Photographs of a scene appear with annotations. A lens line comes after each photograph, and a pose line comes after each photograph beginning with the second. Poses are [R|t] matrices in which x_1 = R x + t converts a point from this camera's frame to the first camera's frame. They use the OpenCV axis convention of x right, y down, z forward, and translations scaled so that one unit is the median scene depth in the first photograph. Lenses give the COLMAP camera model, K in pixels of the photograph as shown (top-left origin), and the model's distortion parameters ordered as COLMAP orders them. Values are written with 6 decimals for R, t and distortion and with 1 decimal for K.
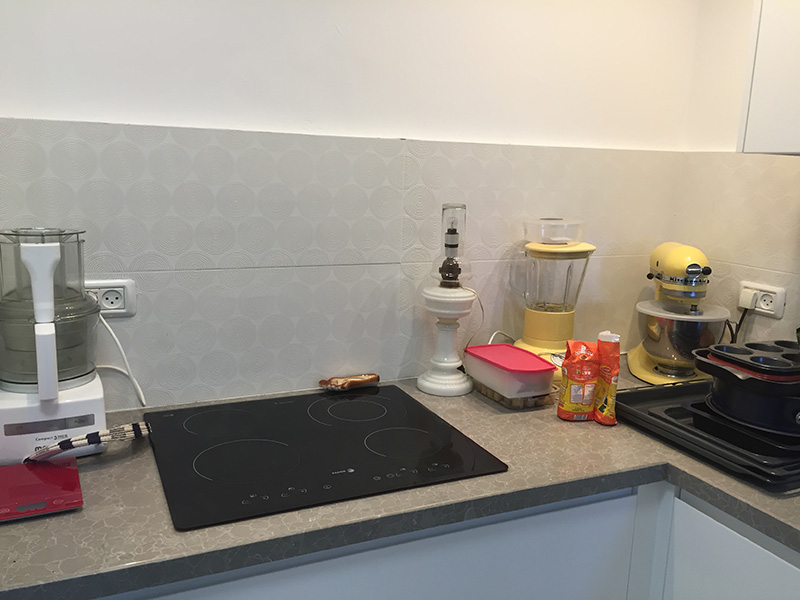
lens RADIAL K [[694.5, 0, 397.7], [0, 694.5, 301.7], [0, 0, 1]] dist [0.062033, -0.037818]
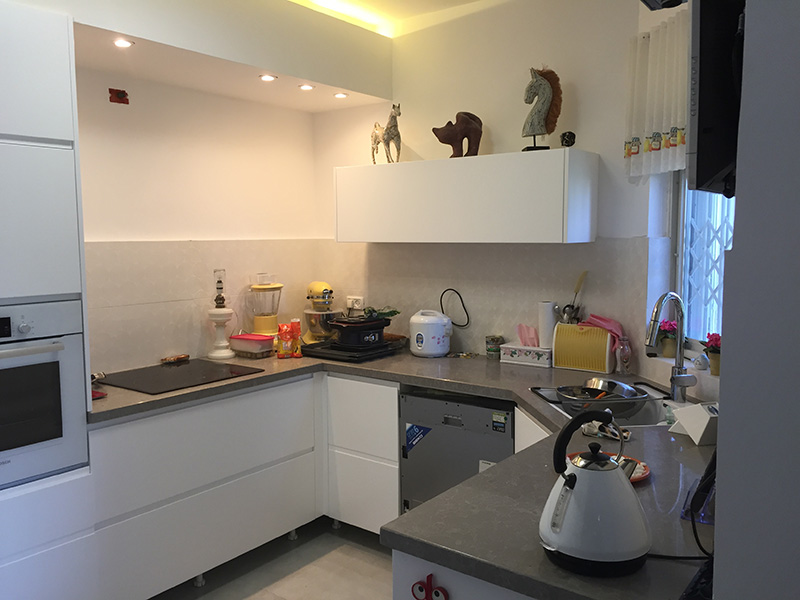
lens RADIAL K [[694.5, 0, 405.0], [0, 694.5, 301.3], [0, 0, 1]] dist [0.062033, -0.037818]
pose [[0.878680, -0.084933, 0.469796, -0.419063], [0.130381, 0.989331, -0.064999, 0.167513], [-0.459263, 0.118366, 0.880379, -1.112968]]
